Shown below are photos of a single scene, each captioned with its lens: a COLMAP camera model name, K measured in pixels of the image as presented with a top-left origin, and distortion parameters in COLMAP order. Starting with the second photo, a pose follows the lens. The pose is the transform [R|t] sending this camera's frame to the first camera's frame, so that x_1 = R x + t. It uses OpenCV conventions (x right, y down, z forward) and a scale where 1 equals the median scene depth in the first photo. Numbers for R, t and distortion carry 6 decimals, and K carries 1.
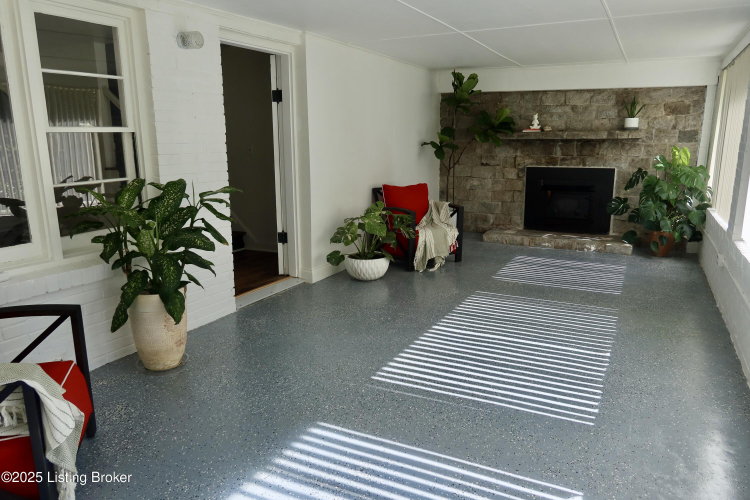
lens RADIAL K [[547.5, 0, 375.0], [0, 547.5, 250.0], [0, 0, 1]] dist [-0.001553, -0.000760]
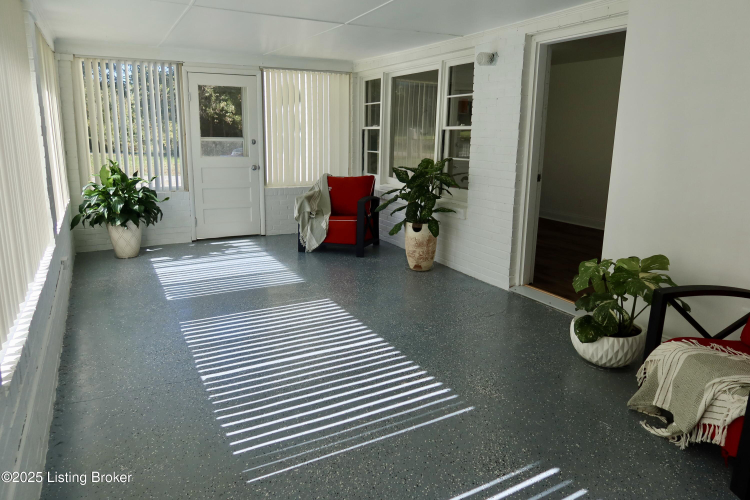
lens RADIAL K [[547.5, 0, 375.0], [0, 547.5, 250.0], [0, 0, 1]] dist [-0.001553, -0.000760]
pose [[-0.598082, 0.173714, -0.782382, 0.942067], [-0.167278, 0.927667, 0.333845, -0.356997], [0.783783, 0.330542, -0.525762, 1.655121]]
